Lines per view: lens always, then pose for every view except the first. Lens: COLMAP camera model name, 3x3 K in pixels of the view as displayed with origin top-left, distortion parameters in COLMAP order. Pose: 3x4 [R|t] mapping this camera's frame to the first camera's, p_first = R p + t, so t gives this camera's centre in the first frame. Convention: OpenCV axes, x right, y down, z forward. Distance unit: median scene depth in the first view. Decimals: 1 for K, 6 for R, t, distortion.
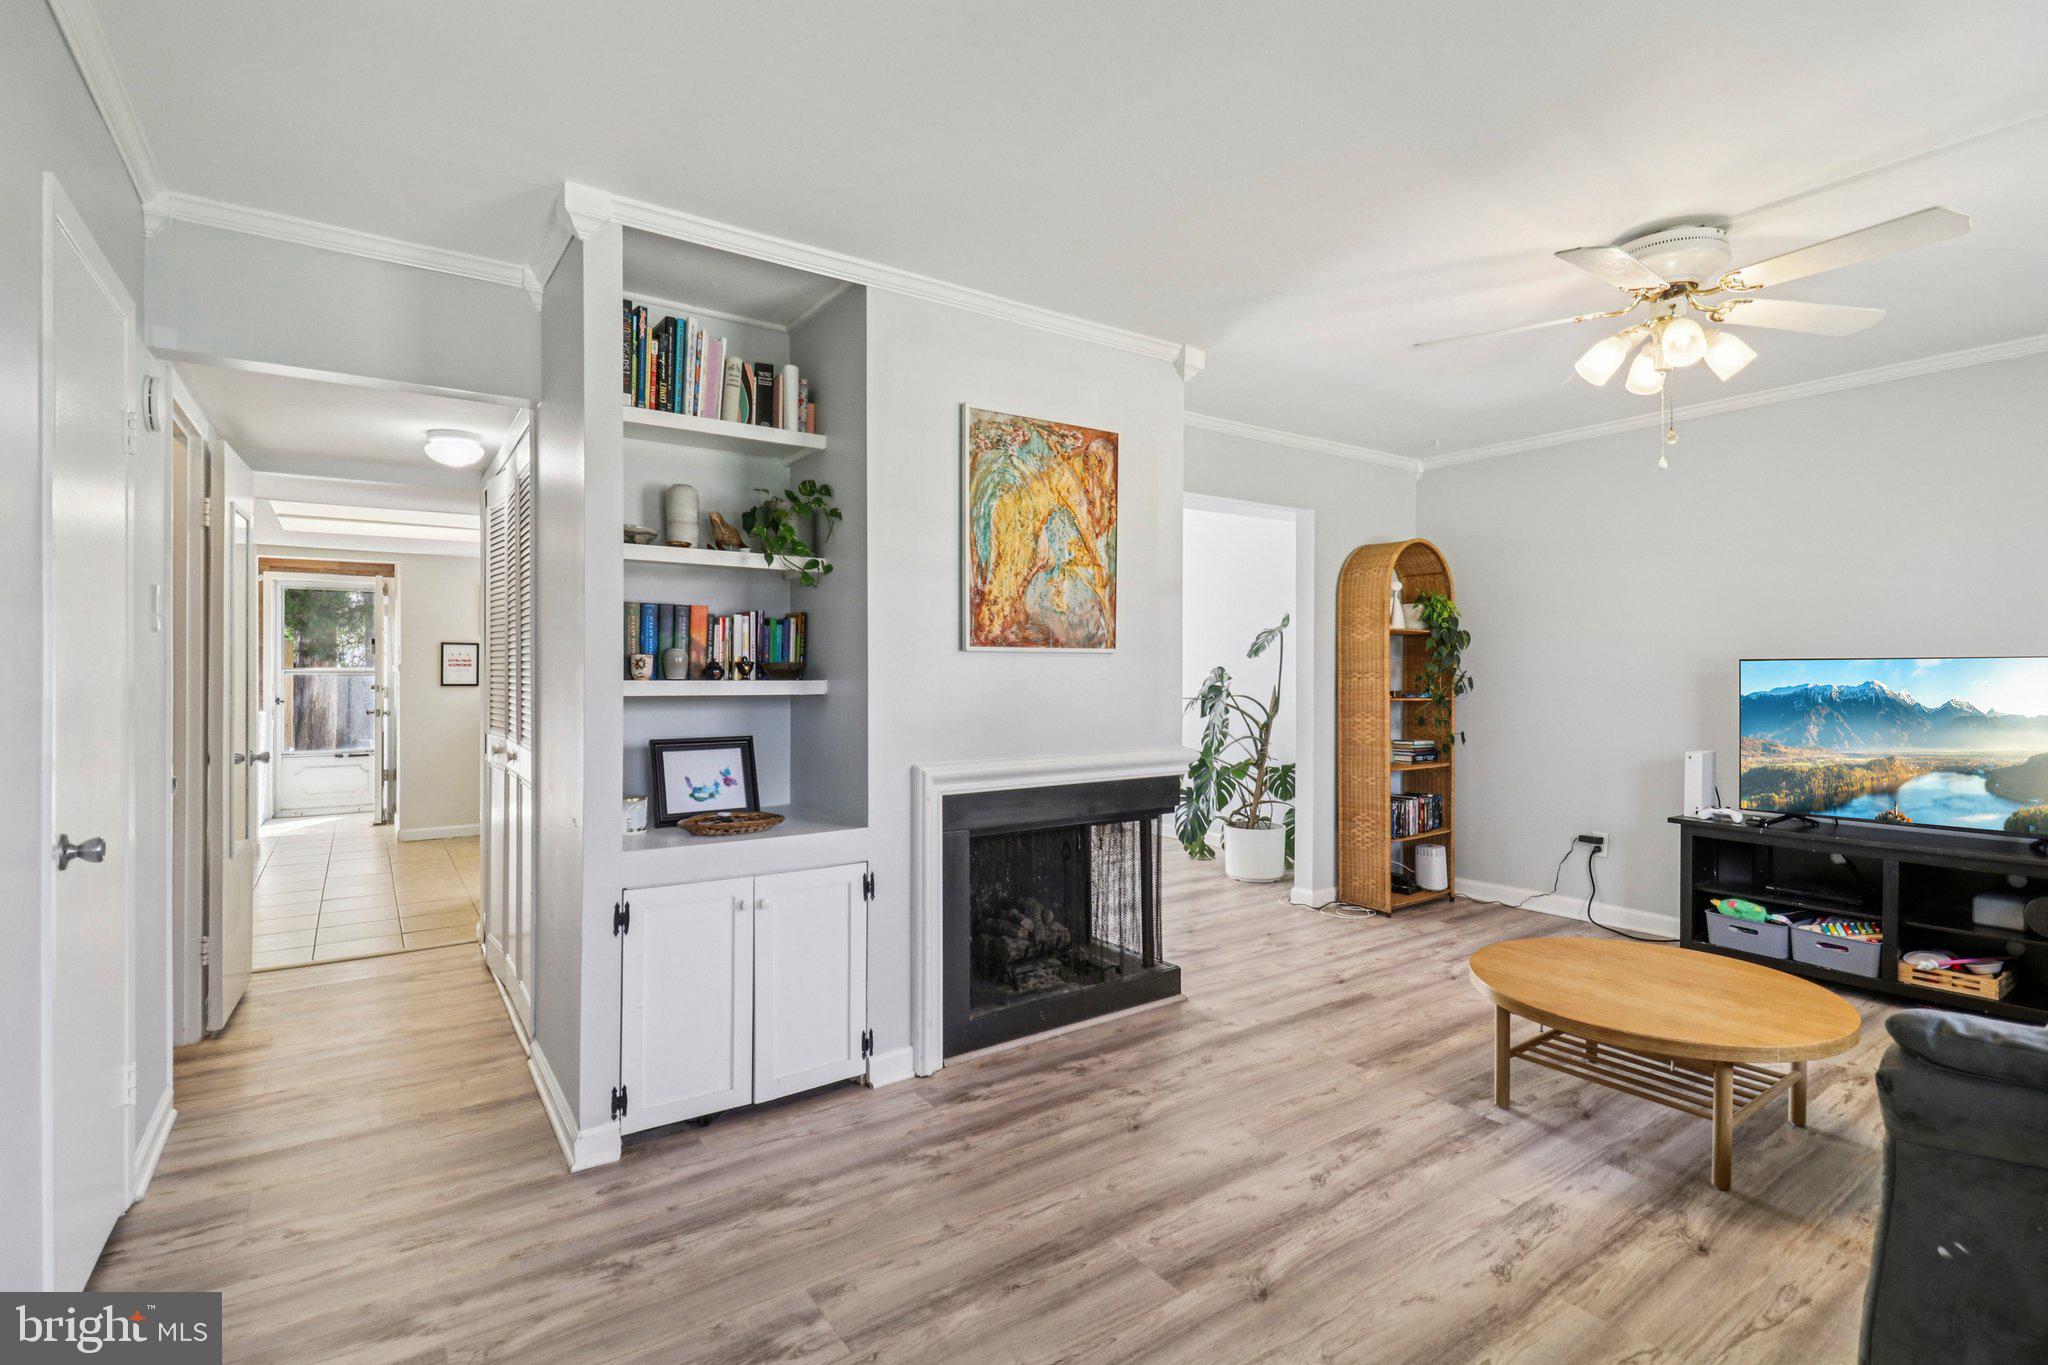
lens RADIAL K [[971.1, 0, 1013.8], [0, 971.1, 678.9], [0, 0, 1]] dist [-0.005668, -0.009045]
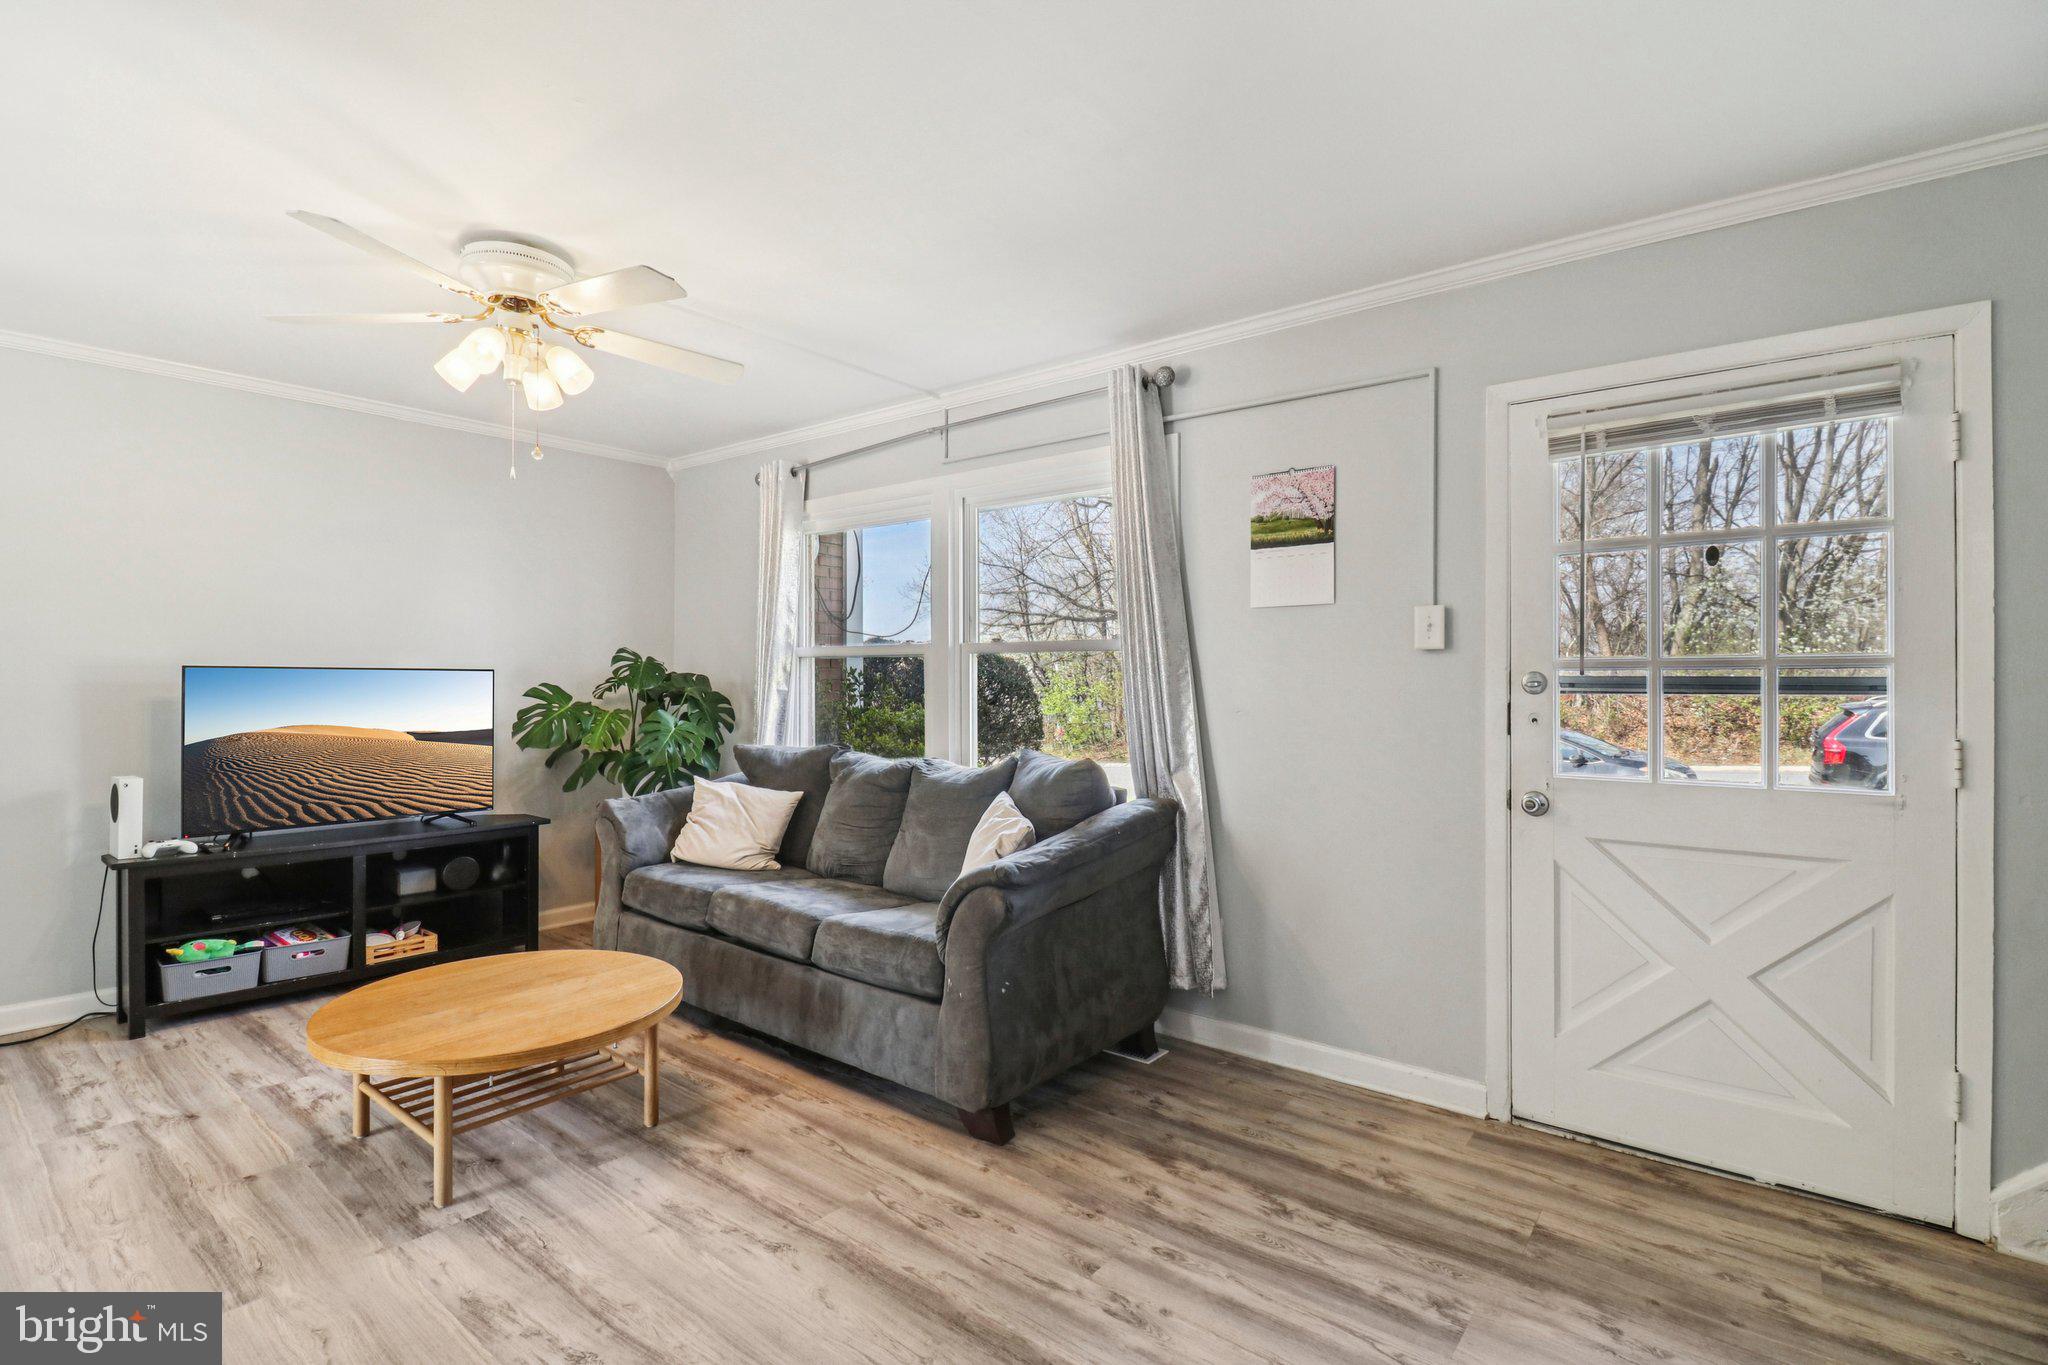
lens RADIAL K [[971.1, 0, 1018.5], [0, 971.1, 675.1], [0, 0, 1]] dist [-0.005668, -0.009045]
pose [[-0.298666, 0.007861, 0.954325, -0.458524], [0.005610, 0.999963, -0.006481, -0.002919], [-0.954341, 0.003419, -0.298700, 0.822774]]
